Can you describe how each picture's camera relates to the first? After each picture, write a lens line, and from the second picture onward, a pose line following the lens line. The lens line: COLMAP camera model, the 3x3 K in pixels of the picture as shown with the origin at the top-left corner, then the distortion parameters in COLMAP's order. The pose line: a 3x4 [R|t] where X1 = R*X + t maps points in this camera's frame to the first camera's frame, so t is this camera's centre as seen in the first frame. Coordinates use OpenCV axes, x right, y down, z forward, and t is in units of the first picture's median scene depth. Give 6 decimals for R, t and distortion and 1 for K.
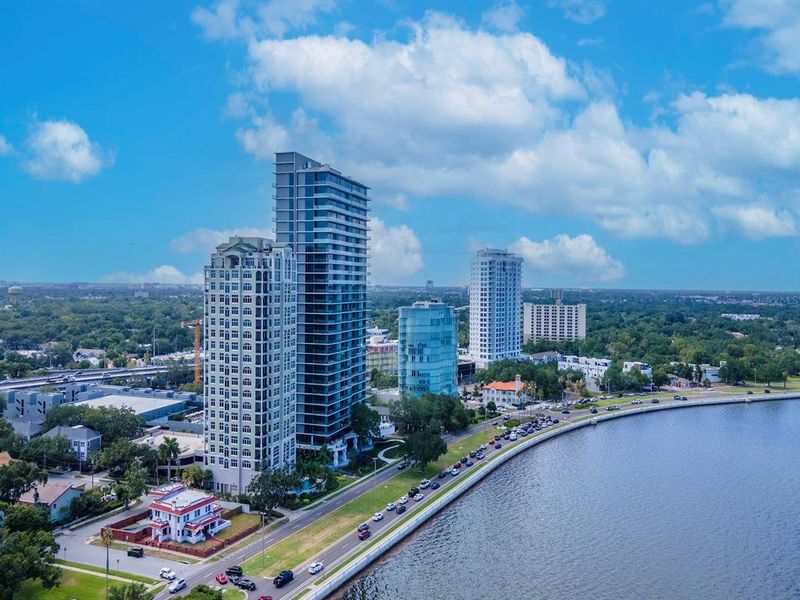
lens RADIAL K [[598.0, 0, 409.4], [0, 598.0, 313.1], [0, 0, 1]] dist [0.058364, 0.016407]
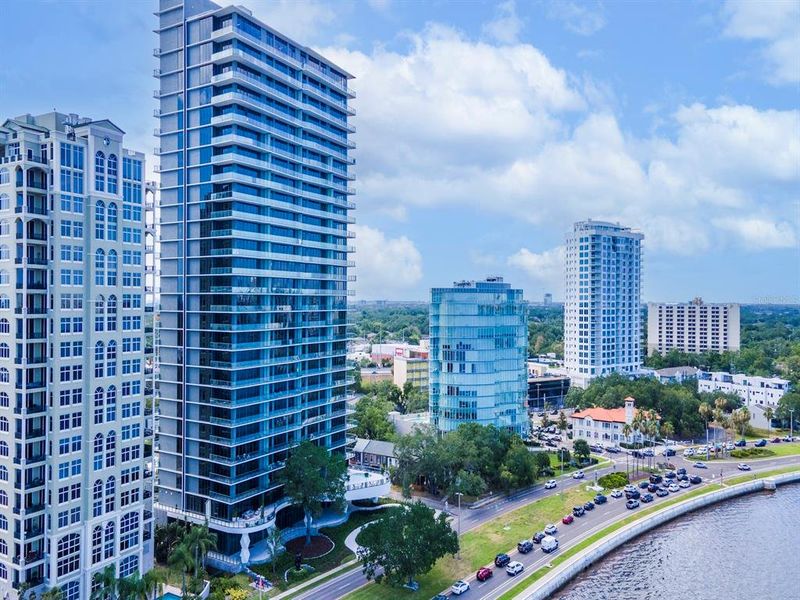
lens RADIAL K [[598.0, 0, 410.0], [0, 598.0, 312.4], [0, 0, 1]] dist [0.058364, 0.016407]
pose [[0.979800, -0.001121, -0.199977, 0.097223], [-0.005044, 0.999528, -0.030318, 0.039817], [0.199917, 0.030714, 0.979331, 0.388556]]
